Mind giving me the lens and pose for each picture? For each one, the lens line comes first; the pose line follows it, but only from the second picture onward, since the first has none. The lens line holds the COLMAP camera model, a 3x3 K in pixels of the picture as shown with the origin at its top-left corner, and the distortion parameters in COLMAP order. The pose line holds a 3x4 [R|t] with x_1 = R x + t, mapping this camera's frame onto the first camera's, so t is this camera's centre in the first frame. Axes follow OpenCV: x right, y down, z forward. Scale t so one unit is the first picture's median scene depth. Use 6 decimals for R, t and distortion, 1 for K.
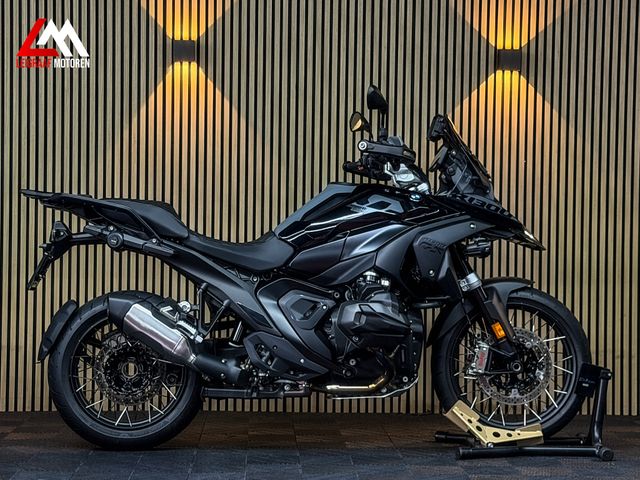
lens RADIAL K [[1439.8, 0, 321.8], [0, 1439.8, 230.8], [0, 0, 1]] dist [0.128654, 0.000000]
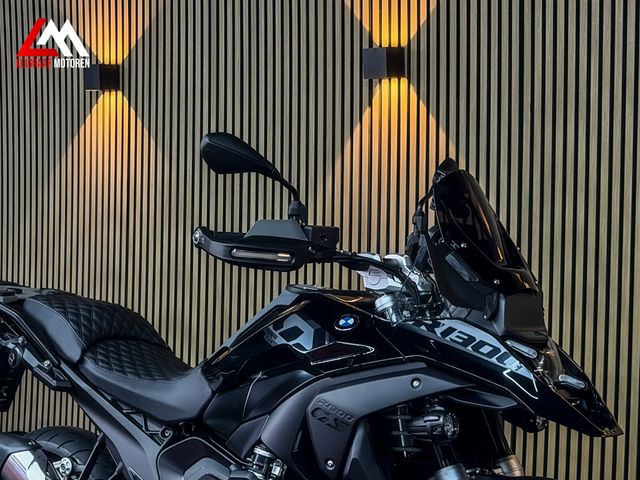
lens RADIAL K [[1439.8, 0, 316.0], [0, 1439.8, 240.4], [0, 0, 1]] dist [0.128654, 0.000000]
pose [[0.724164, 0.025968, -0.689139, 0.405686], [-0.010173, 0.999584, 0.026975, -0.064515], [0.689553, -0.012524, 0.724127, 0.529509]]
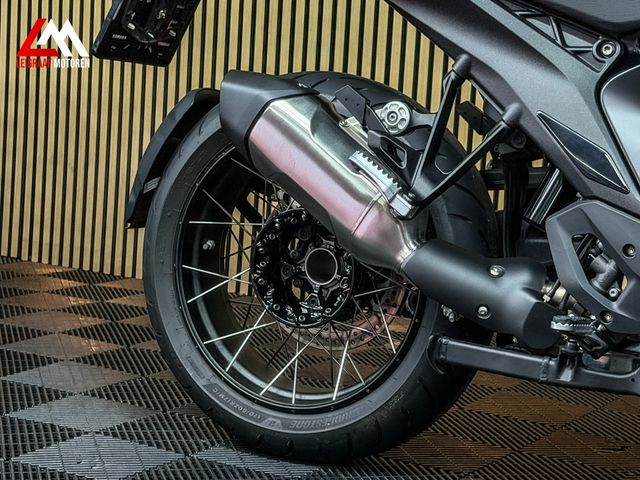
lens RADIAL K [[1439.8, 0, 315.4], [0, 1439.8, 243.2], [0, 0, 1]] dist [0.128654, 0.000000]
pose [[0.832822, 0.100045, -0.544425, 0.083028], [-0.038893, 0.991677, 0.122737, 0.036129], [0.552172, -0.081044, 0.829782, 0.607281]]
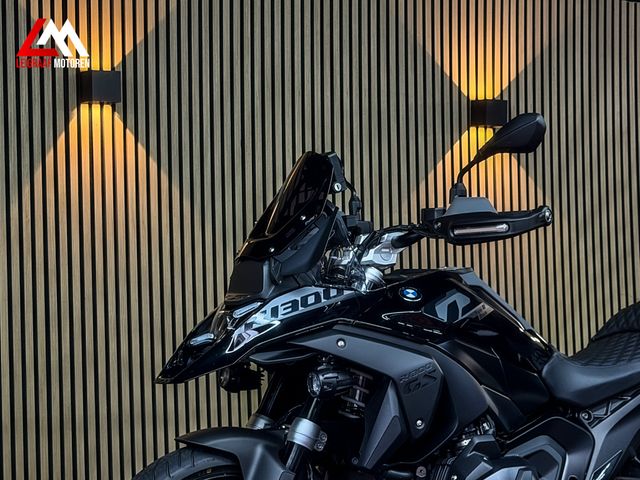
lens RADIAL K [[1439.8, 0, 318.7], [0, 1439.8, 243.7], [0, 0, 1]] dist [0.128654, 0.000000]
pose [[0.881012, -0.017905, 0.472755, -0.365732], [0.045293, 0.997886, -0.046612, -0.017254], [-0.470920, 0.062478, 0.879960, 0.403806]]
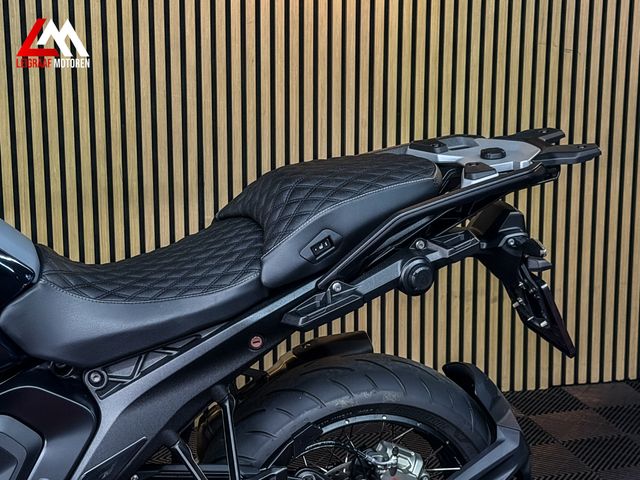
lens RADIAL K [[1439.8, 0, 318.5], [0, 1439.8, 242.7], [0, 0, 1]] dist [0.128654, 0.000000]
pose [[0.966834, -0.073560, 0.244583, -0.009758], [0.010130, 0.967917, 0.251064, -0.097367], [-0.255205, -0.240260, 0.936561, 0.533526]]
